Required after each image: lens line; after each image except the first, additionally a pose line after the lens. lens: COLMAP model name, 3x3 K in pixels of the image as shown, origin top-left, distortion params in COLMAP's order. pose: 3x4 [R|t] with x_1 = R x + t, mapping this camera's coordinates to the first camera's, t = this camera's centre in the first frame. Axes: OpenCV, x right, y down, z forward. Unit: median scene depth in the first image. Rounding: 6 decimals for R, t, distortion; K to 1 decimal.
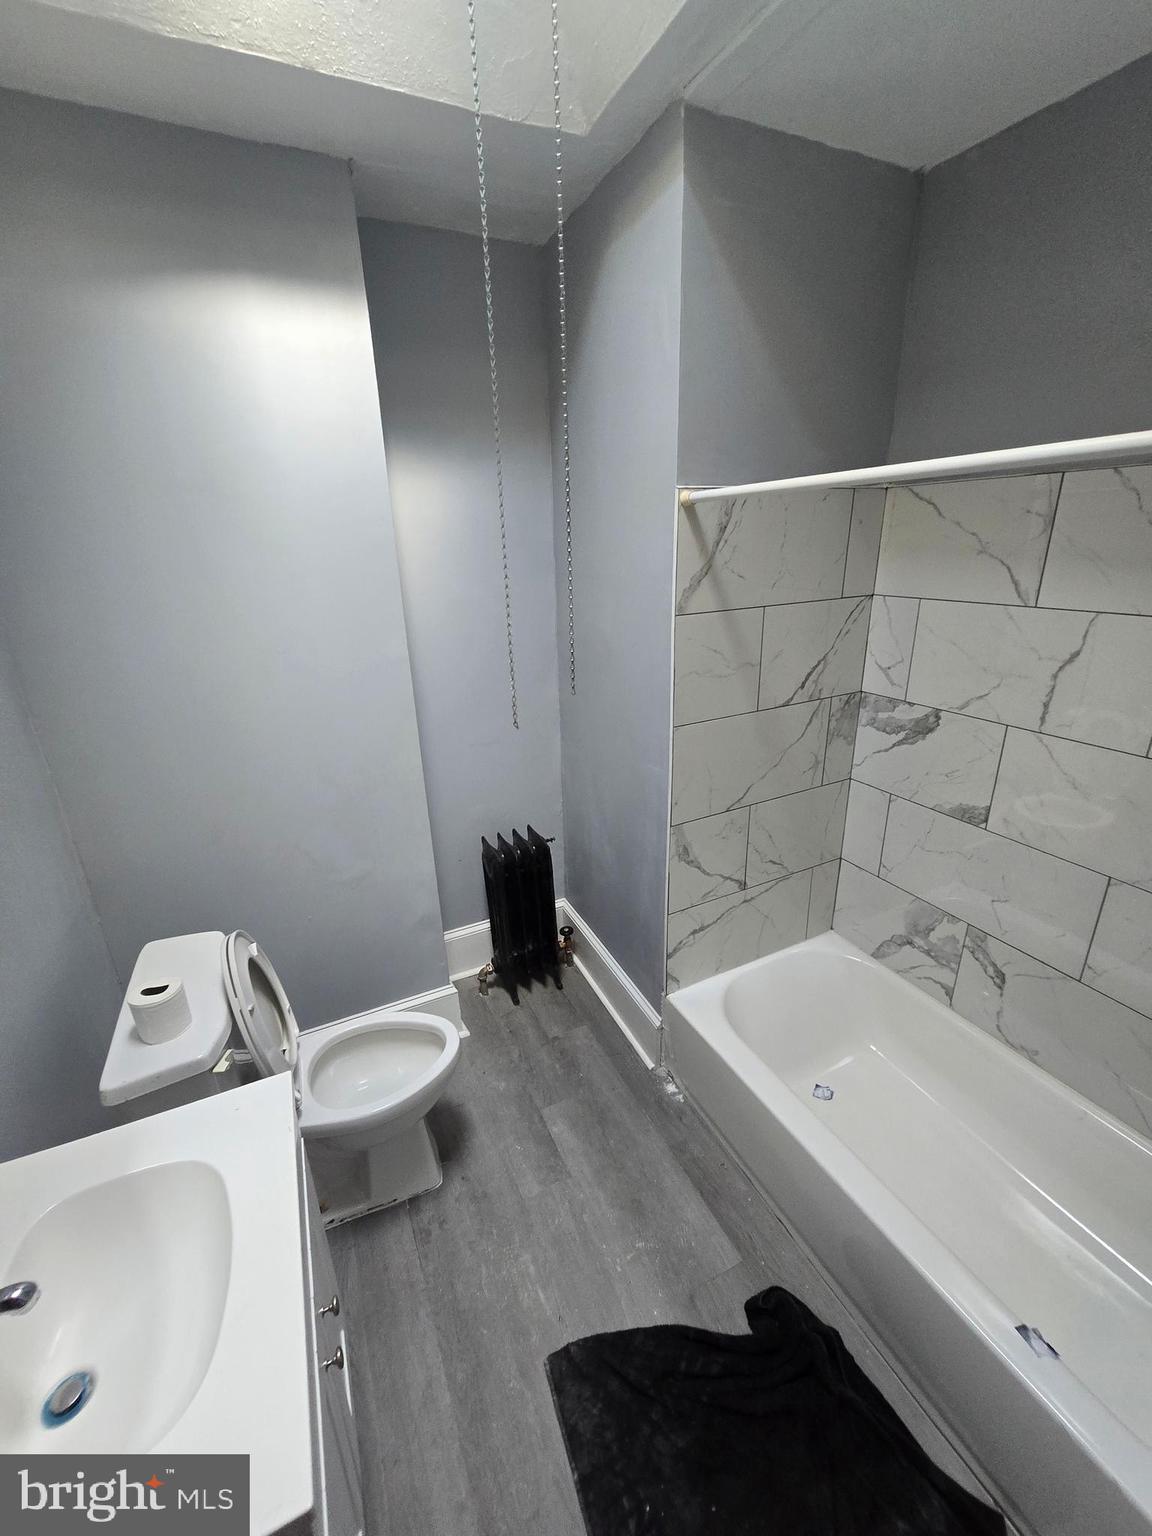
lens RADIAL K [[629.7, 0, 574.1], [0, 629.7, 765.3], [0, 0, 1]] dist [-0.007466, 0.001931]
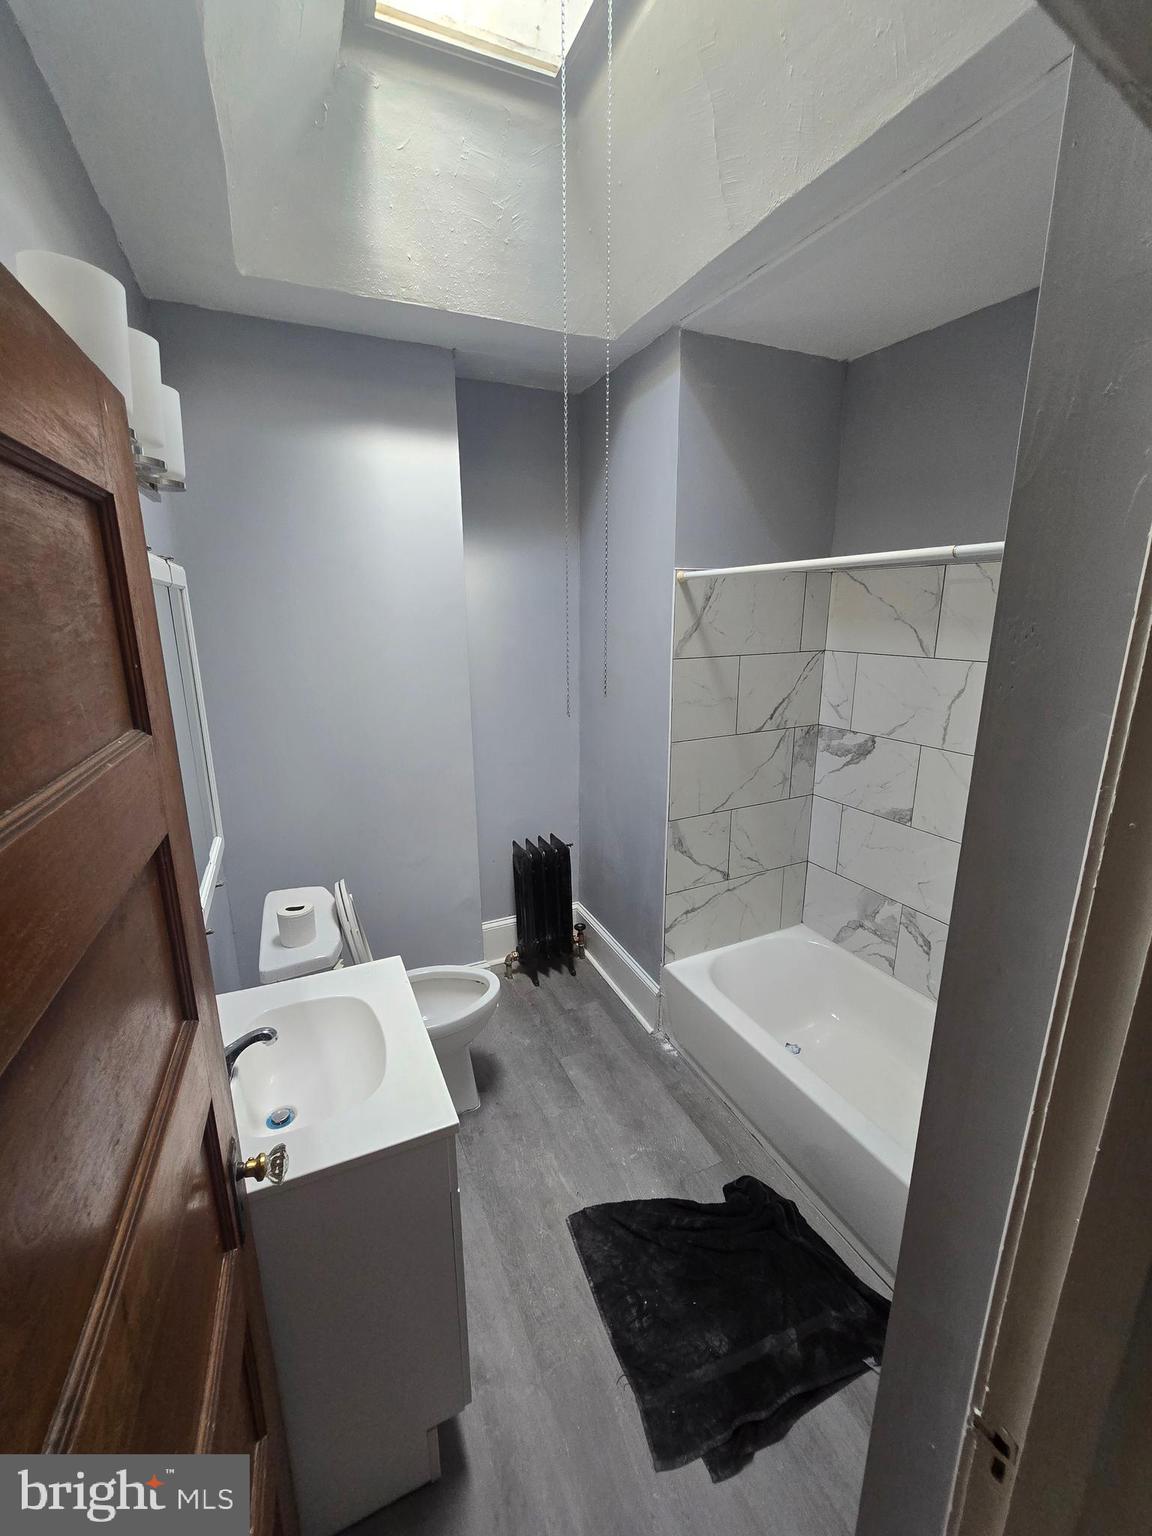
lens RADIAL K [[629.7, 0, 573.8], [0, 629.7, 763.3], [0, 0, 1]] dist [-0.007466, 0.001931]
pose [[0.999685, 0.024583, -0.005059, -0.039157], [-0.024981, 0.994041, -0.106103, 0.127944], [0.002421, 0.106195, 0.994342, -0.311047]]
